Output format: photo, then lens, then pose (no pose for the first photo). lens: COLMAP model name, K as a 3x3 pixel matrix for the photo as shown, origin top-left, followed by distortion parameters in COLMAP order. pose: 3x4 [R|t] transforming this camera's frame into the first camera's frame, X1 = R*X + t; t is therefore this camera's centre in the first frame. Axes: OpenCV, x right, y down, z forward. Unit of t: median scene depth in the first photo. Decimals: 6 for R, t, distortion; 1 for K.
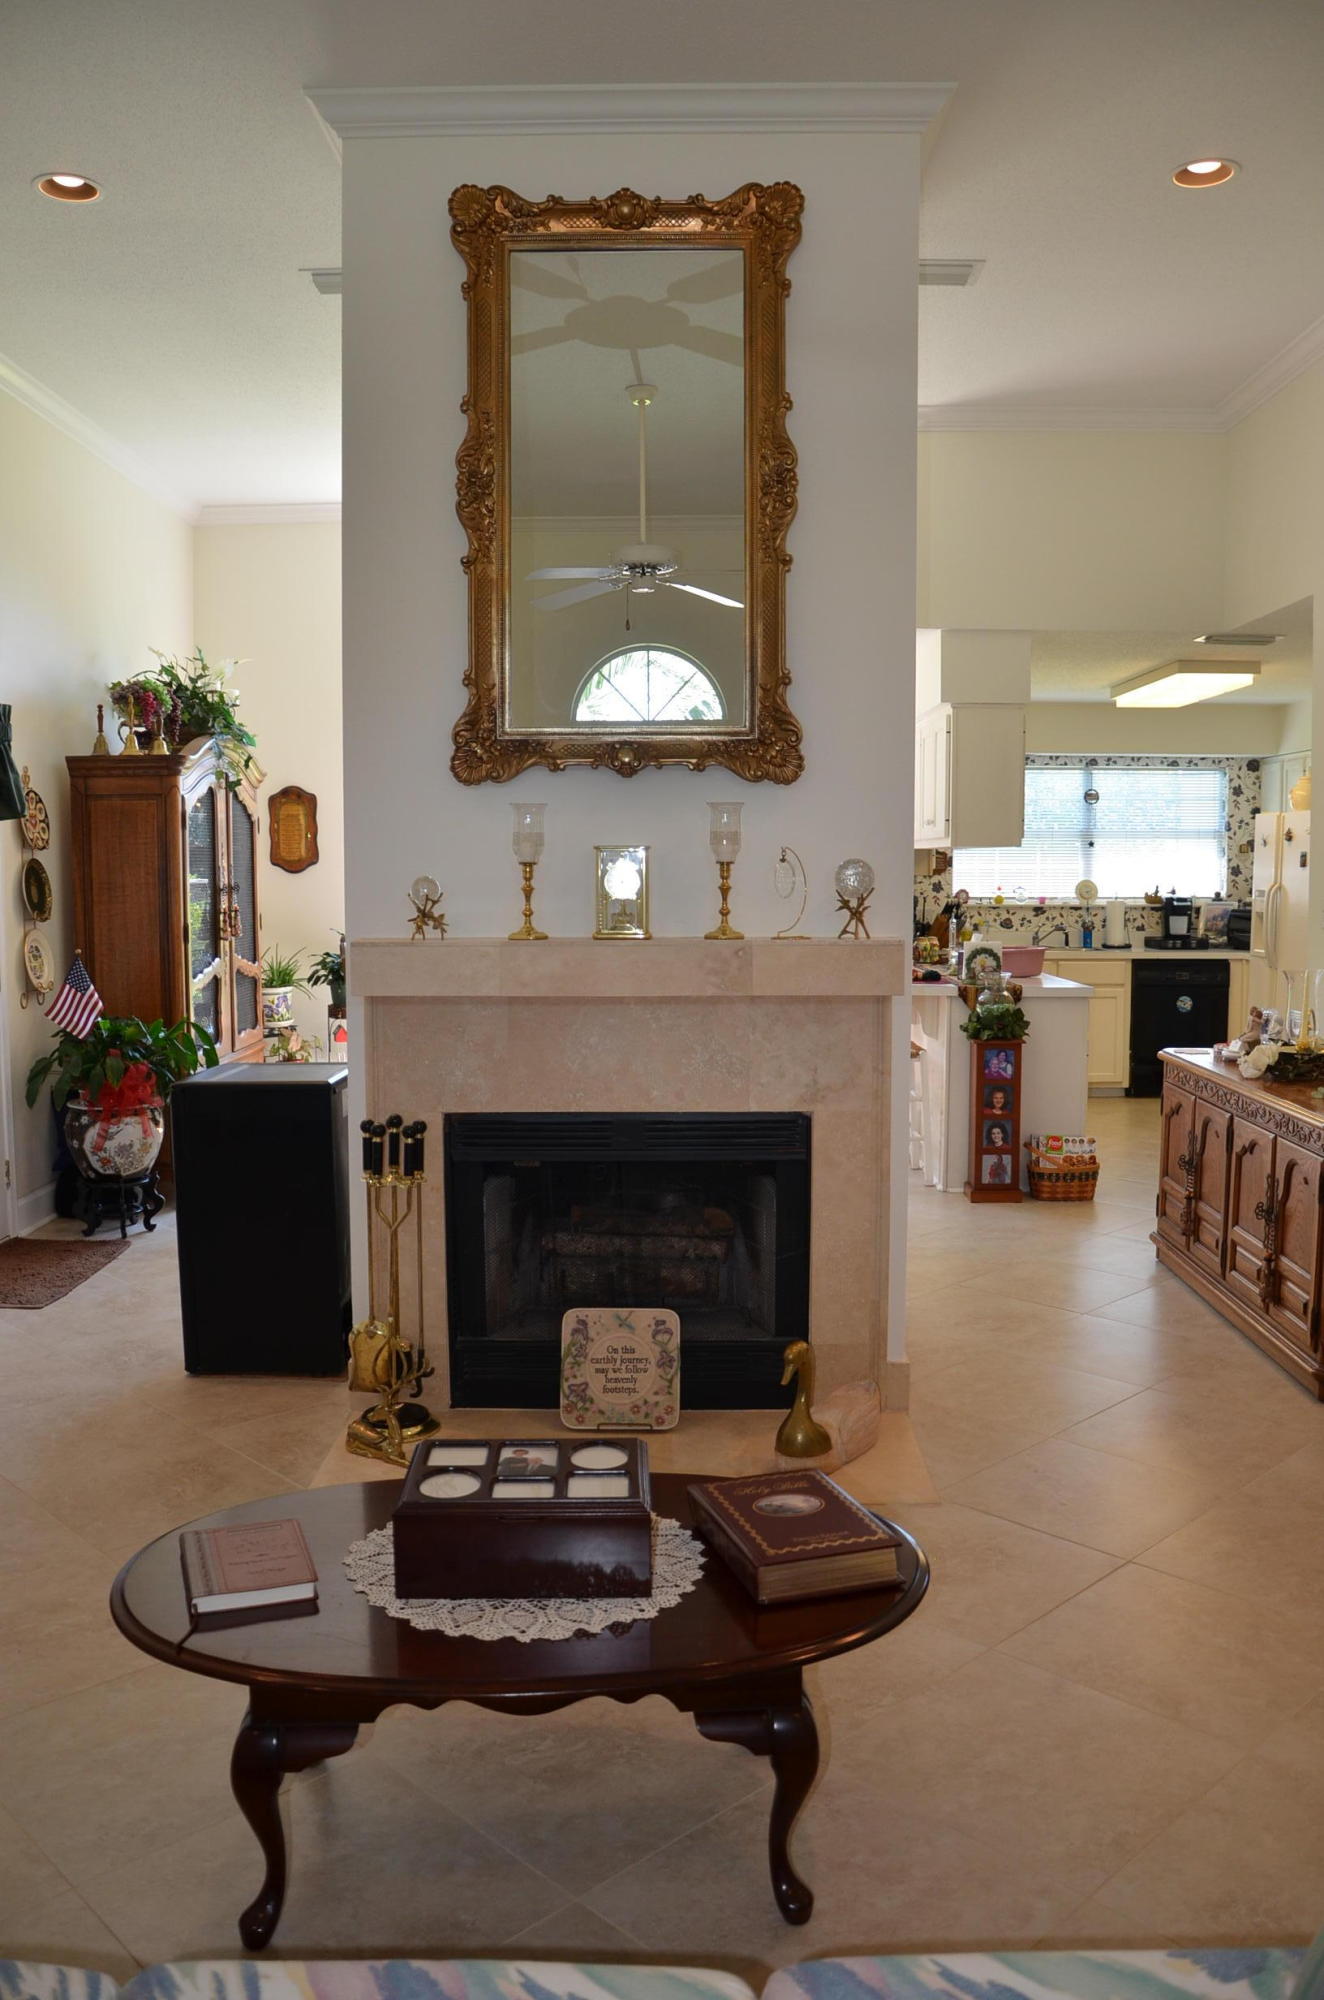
lens RADIAL K [[1568.7, 0, 670.6], [0, 1568.7, 1003.1], [0, 0, 1]] dist [-0.154268, 0.121933]
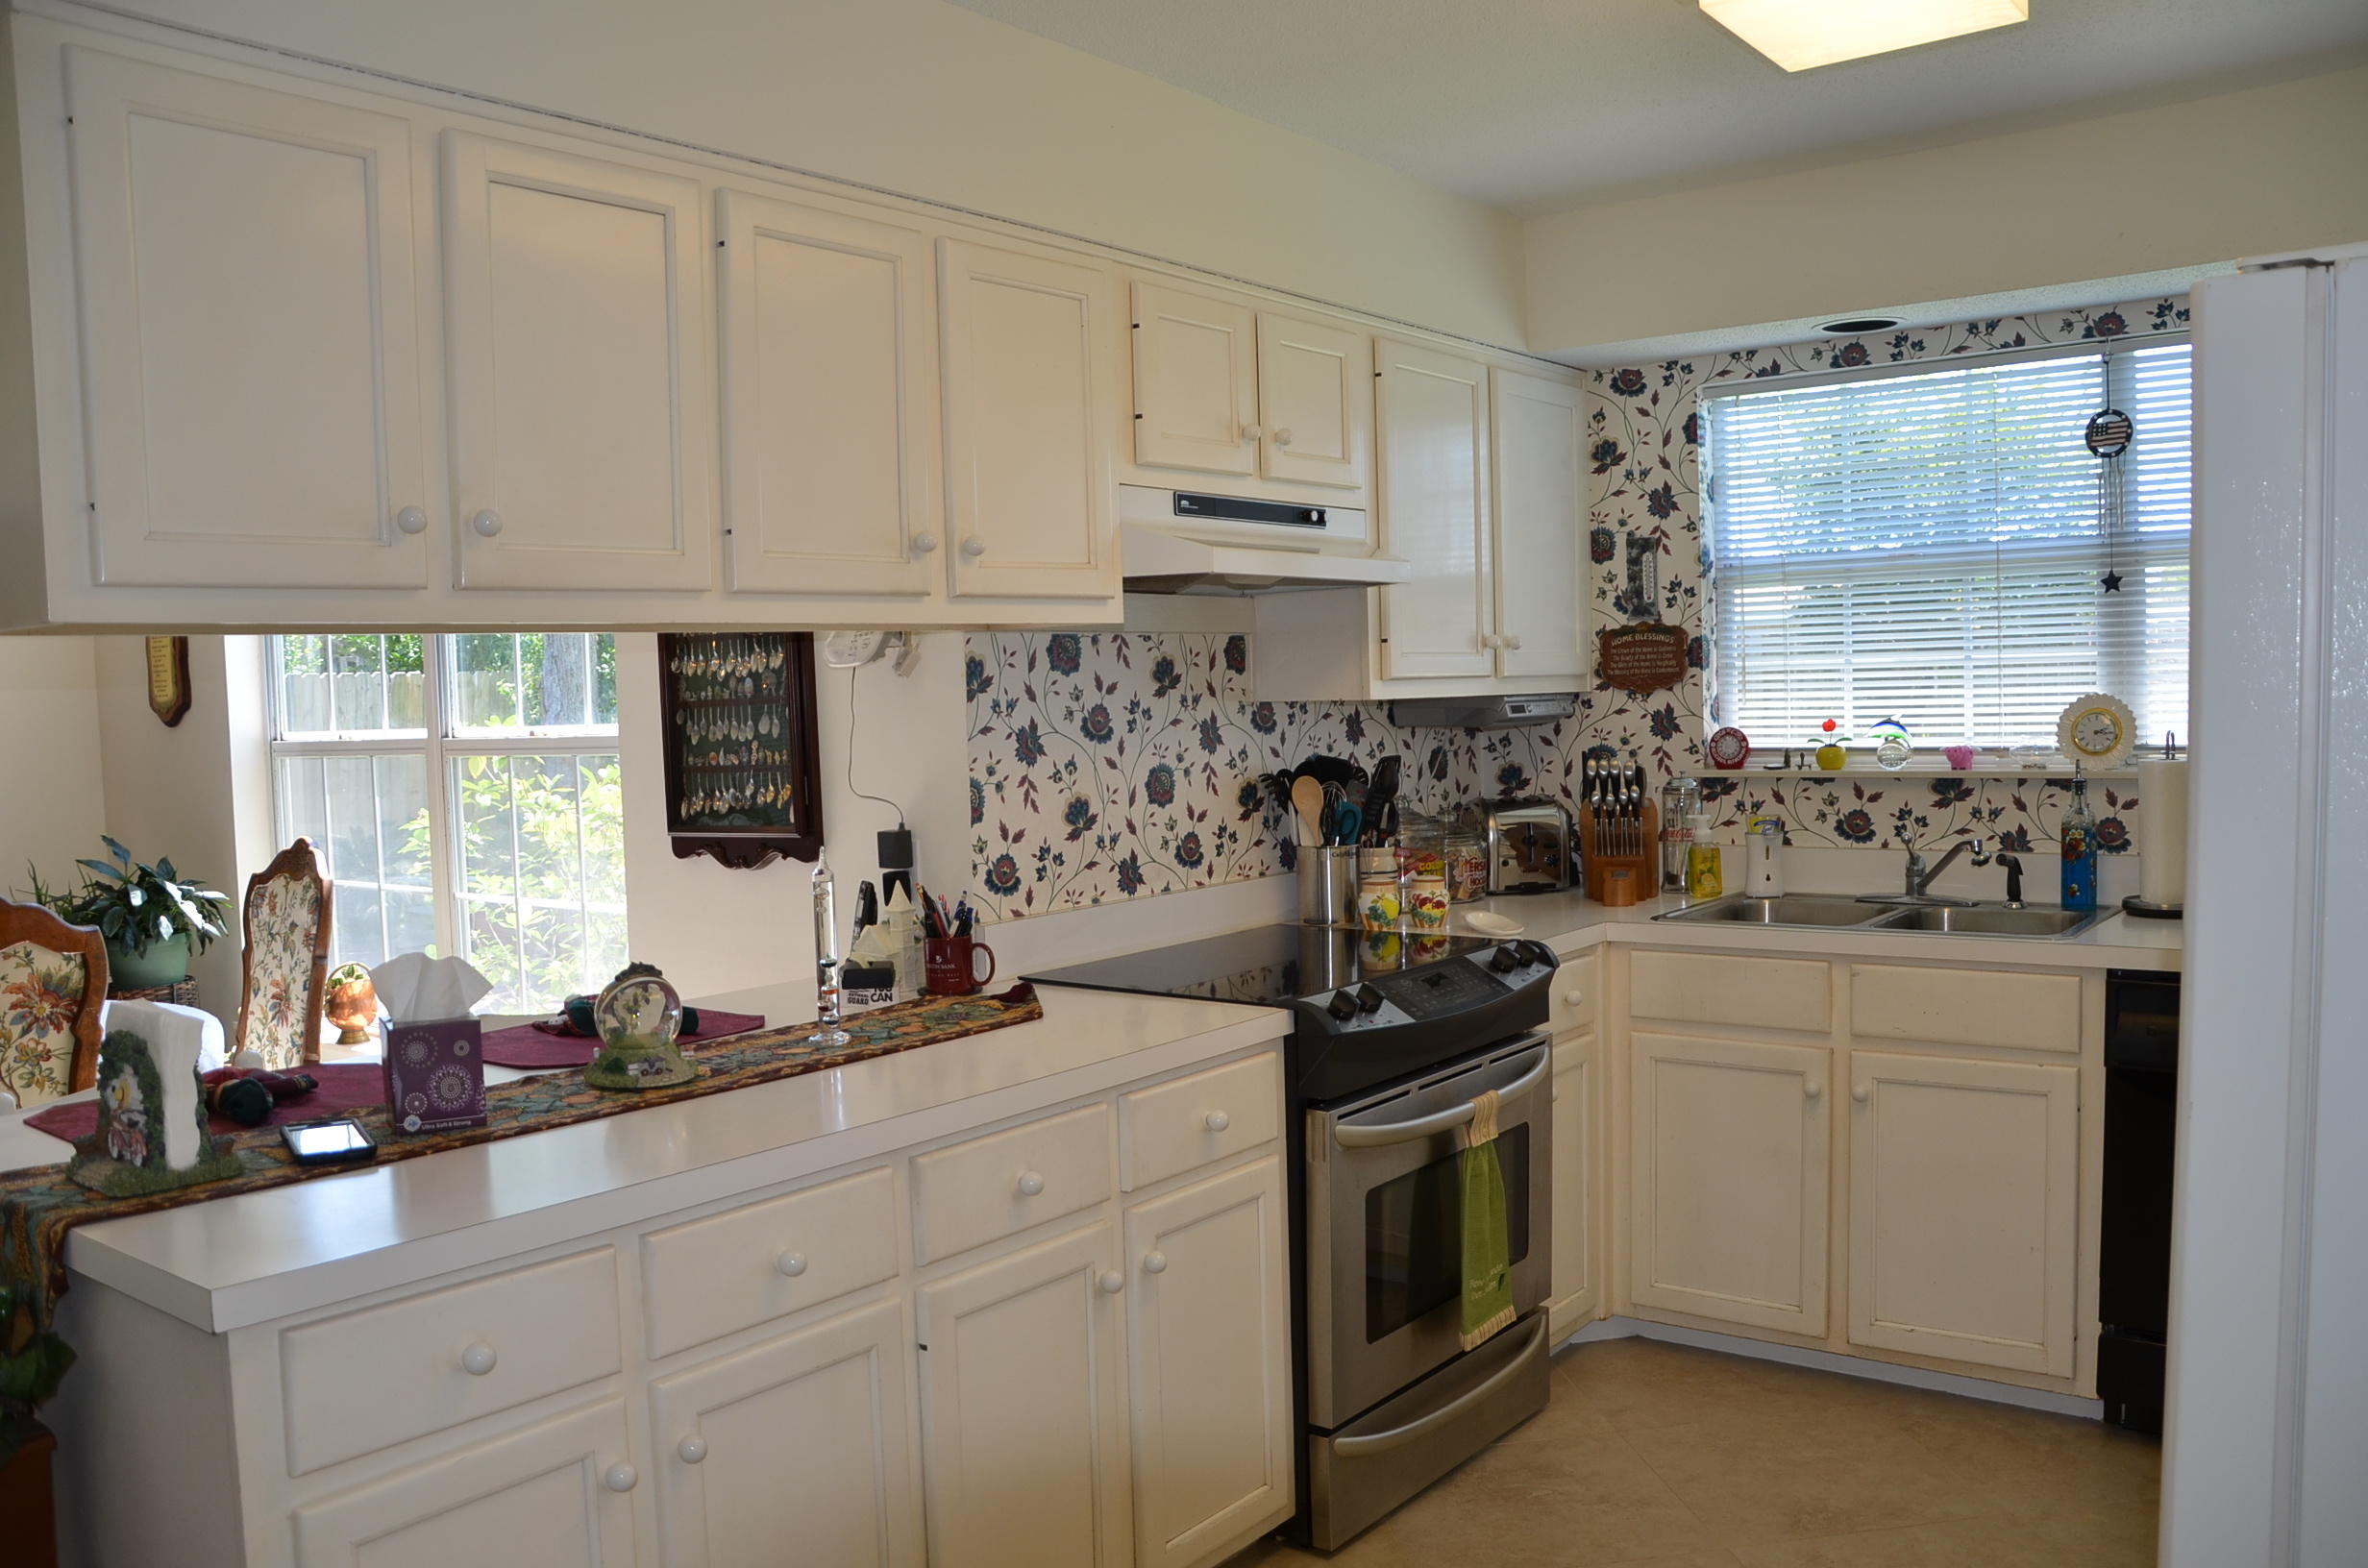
lens RADIAL K [[1857.1, 0, 1186.7], [0, 1857.1, 787.5], [0, 0, 1]] dist [-0.154268, 0.121933]
pose [[0.796459, 0.009547, -0.604617, 0.547468], [-0.022898, 0.999634, -0.014379, -0.080679], [0.604258, 0.025297, 0.796387, 0.943346]]
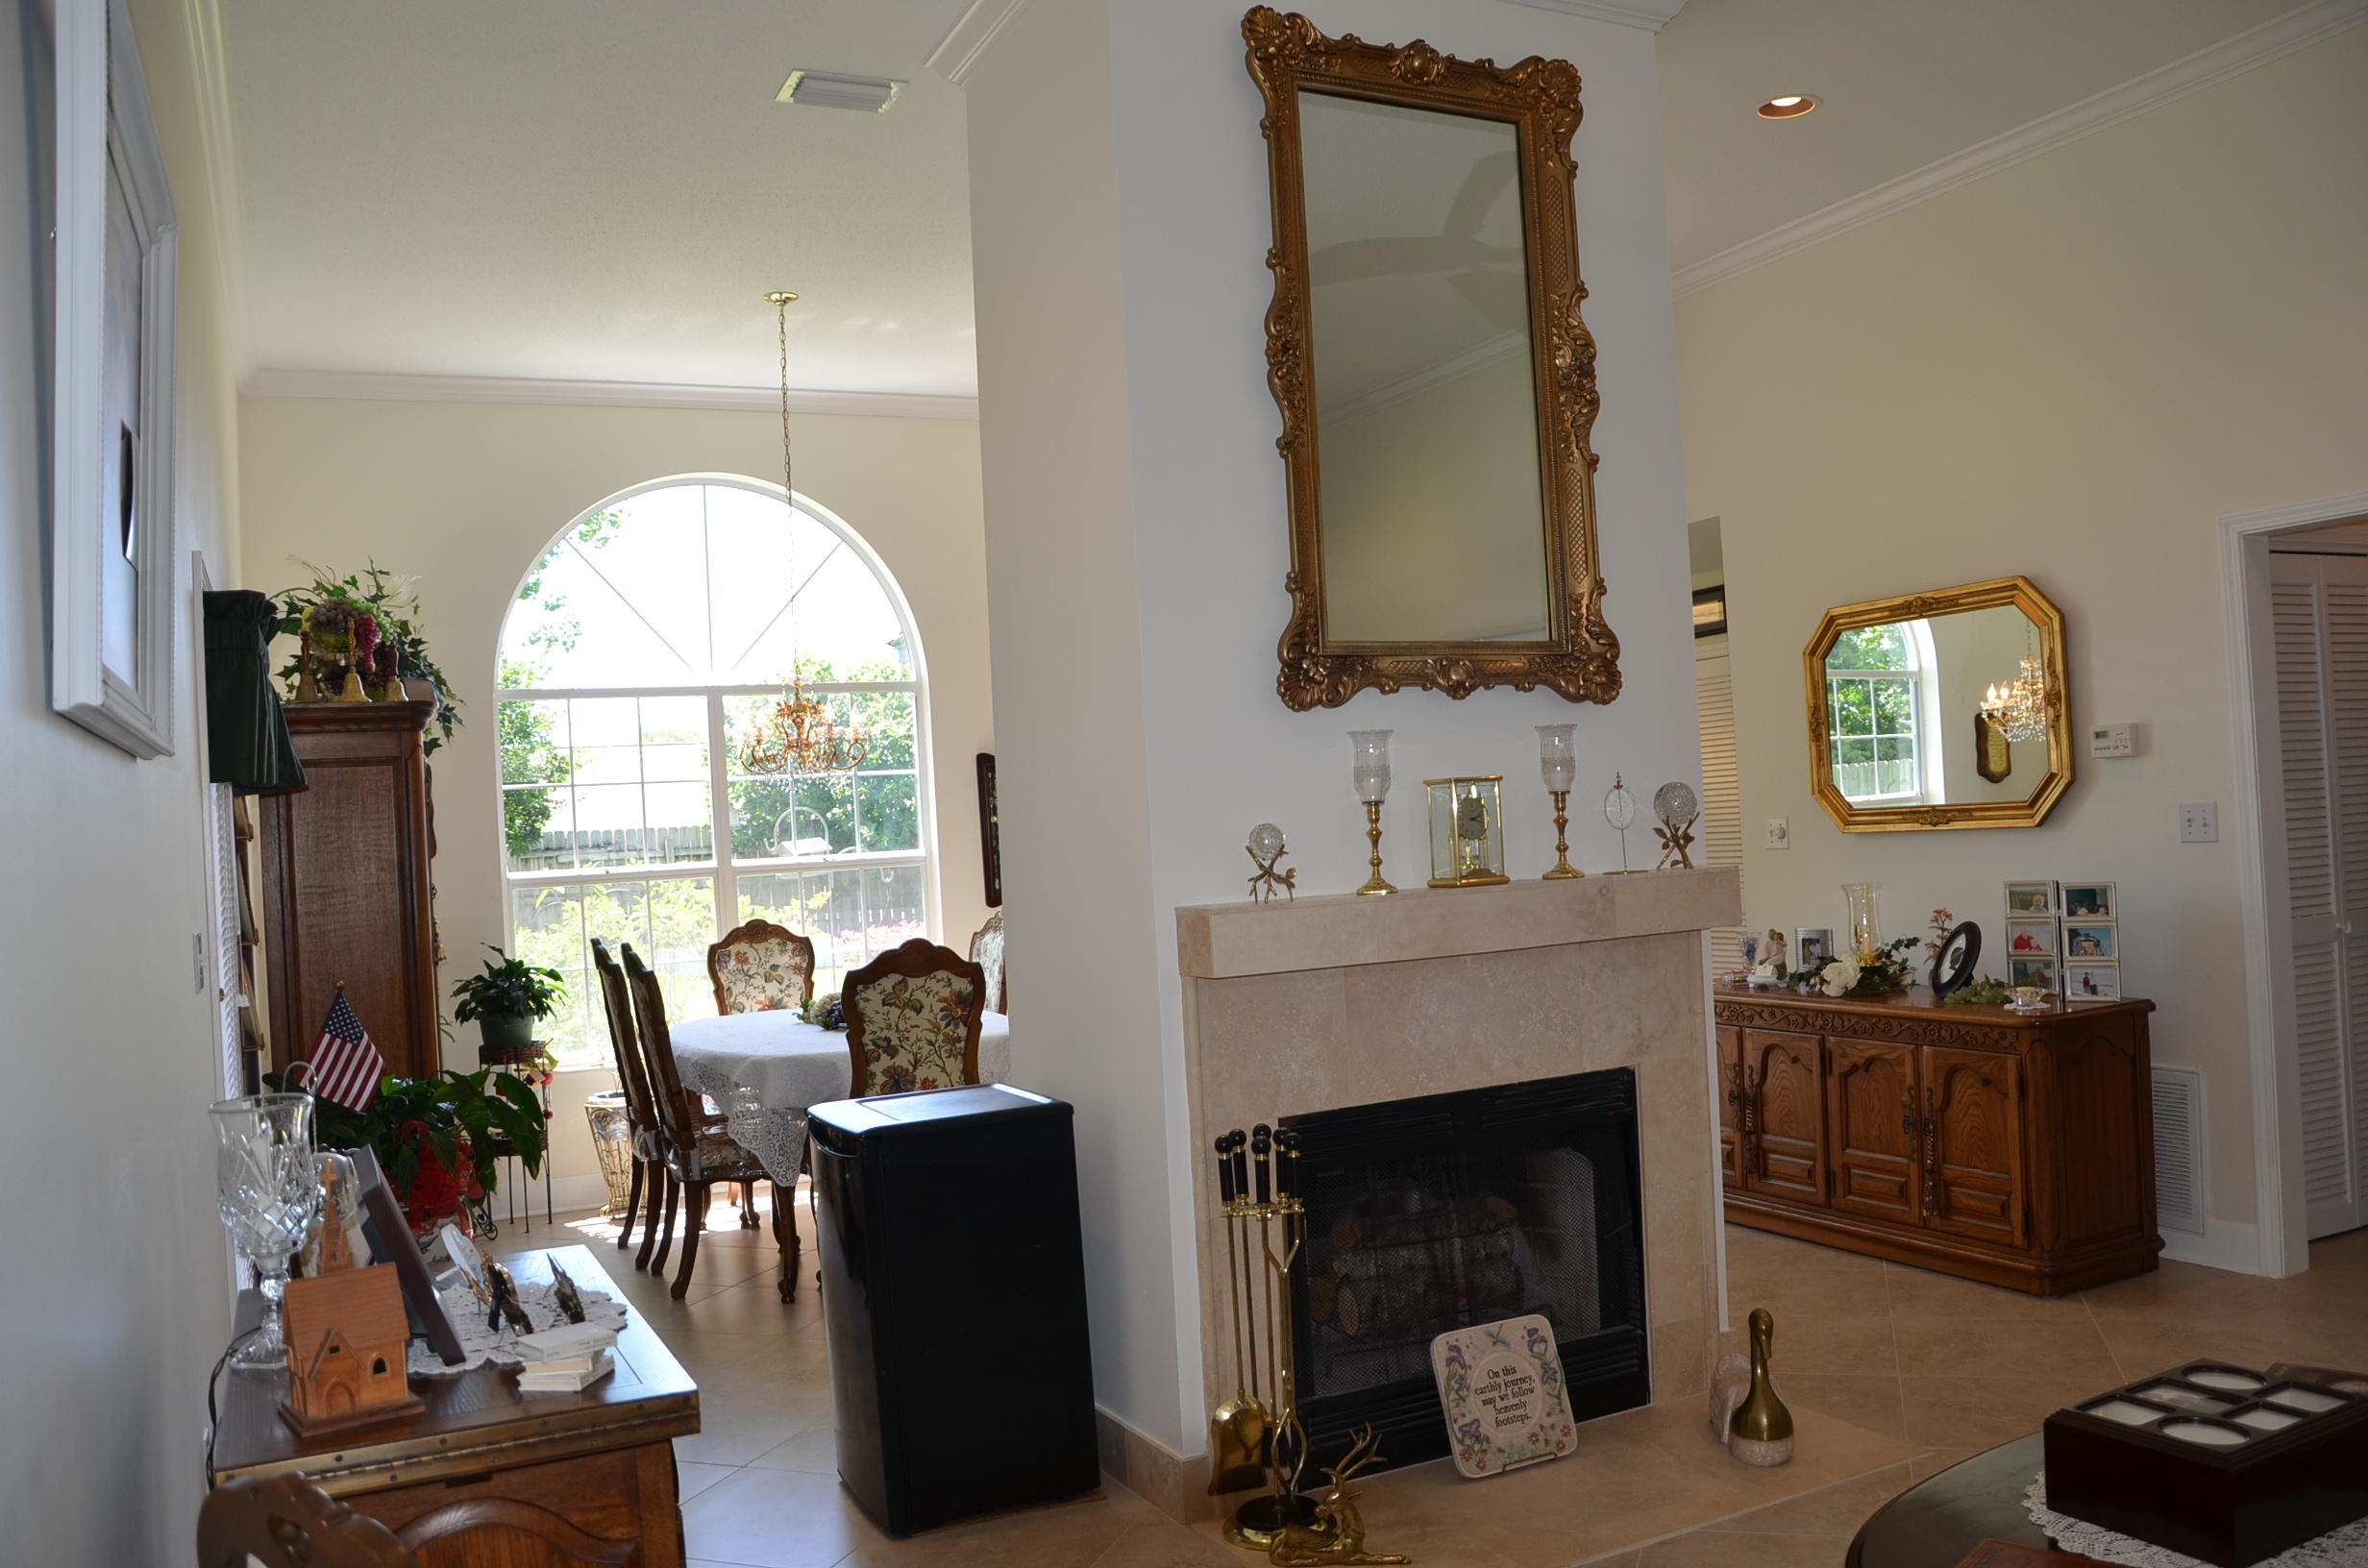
lens RADIAL K [[1857.1, 0, 1213.4], [0, 1857.1, 791.1], [0, 0, 1]] dist [-0.154268, 0.121933]
pose [[0.889497, -0.040145, 0.455173, -0.377761], [0.094022, 0.990897, -0.096345, -0.004906], [-0.447162, 0.128495, 0.885175, 0.098422]]
